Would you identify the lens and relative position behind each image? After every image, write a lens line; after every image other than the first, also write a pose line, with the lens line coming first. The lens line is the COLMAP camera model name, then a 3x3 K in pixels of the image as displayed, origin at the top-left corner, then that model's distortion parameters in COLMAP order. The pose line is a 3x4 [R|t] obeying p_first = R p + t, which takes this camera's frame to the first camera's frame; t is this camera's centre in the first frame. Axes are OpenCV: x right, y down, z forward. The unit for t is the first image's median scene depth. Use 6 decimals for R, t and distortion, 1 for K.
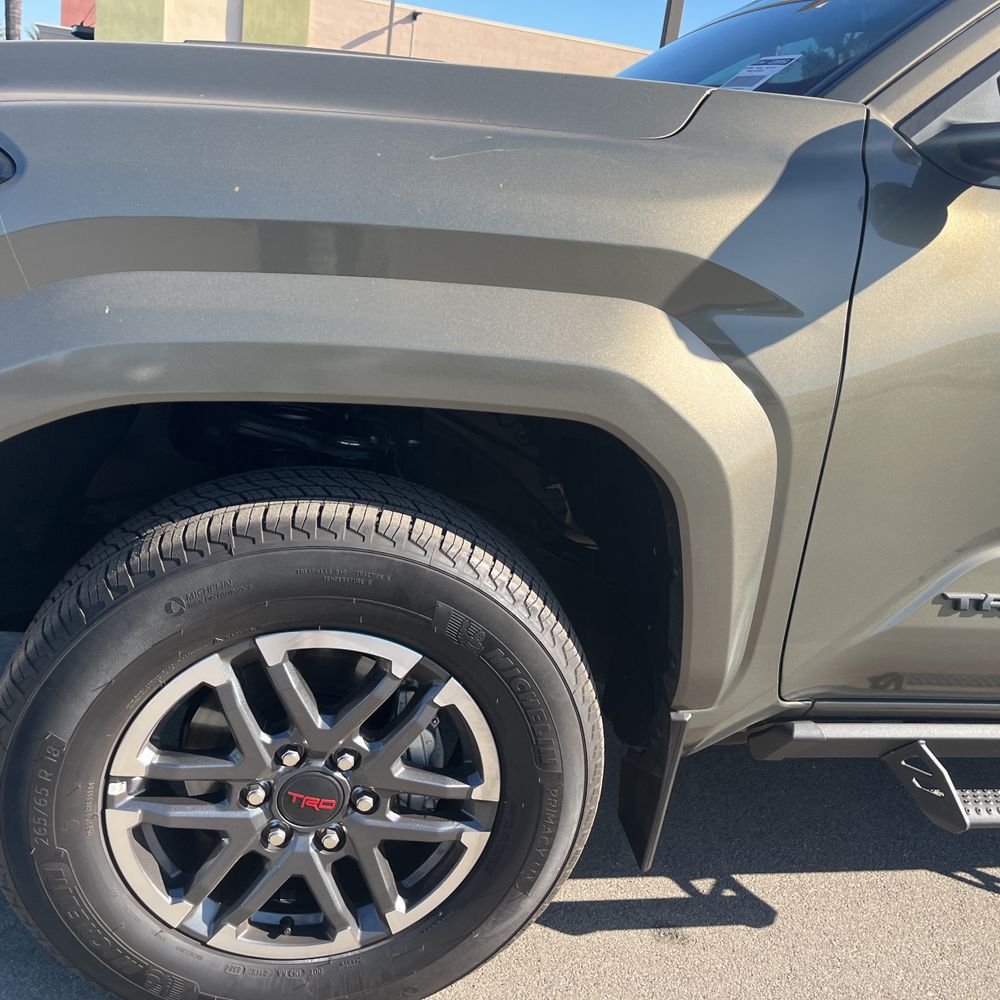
lens RADIAL K [[1025.8, 0, 515.4], [0, 1025.8, 502.6], [0, 0, 1]] dist [0.022146, 0.000000]
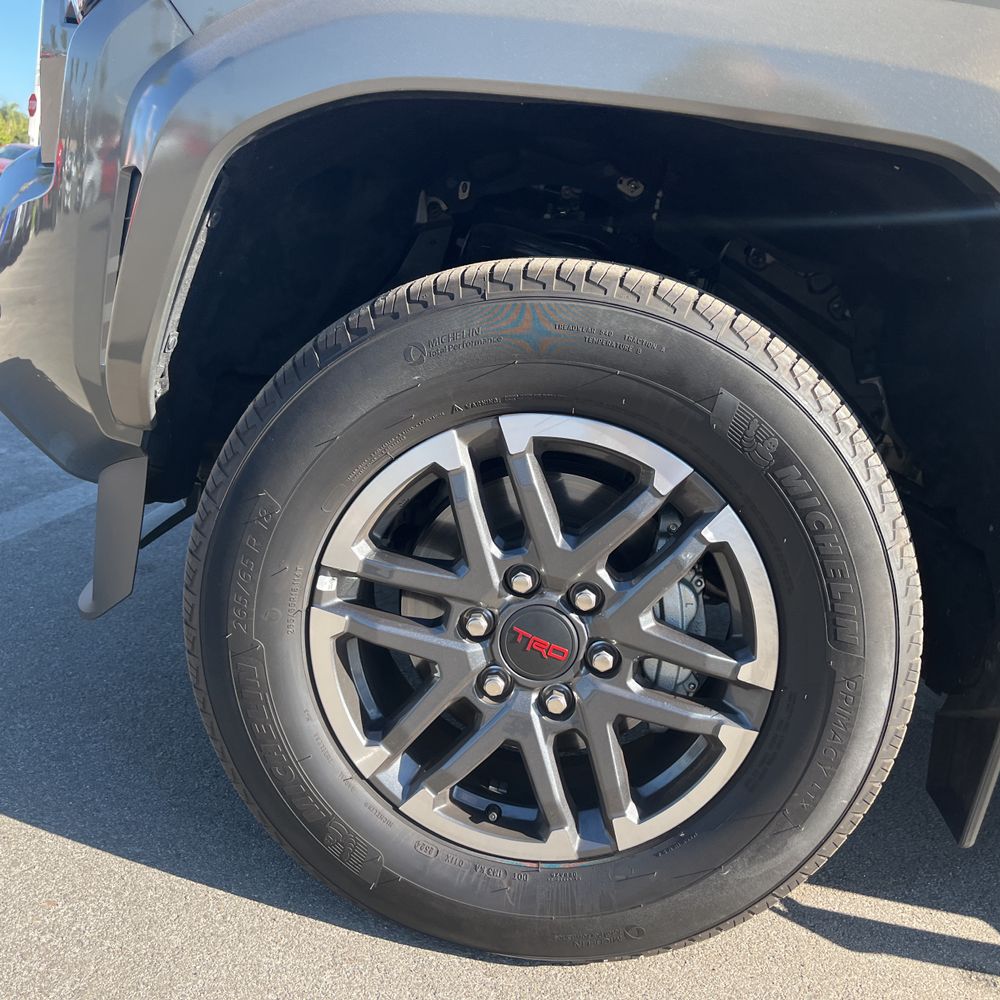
lens RADIAL K [[1025.8, 0, 503.5], [0, 1025.8, 496.1], [0, 0, 1]] dist [0.022146, 0.000000]
pose [[0.957175, 0.086259, -0.276363, -0.009294], [-0.126671, 0.983141, -0.131863, 0.285216], [0.260329, 0.161223, 0.951964, 0.191510]]
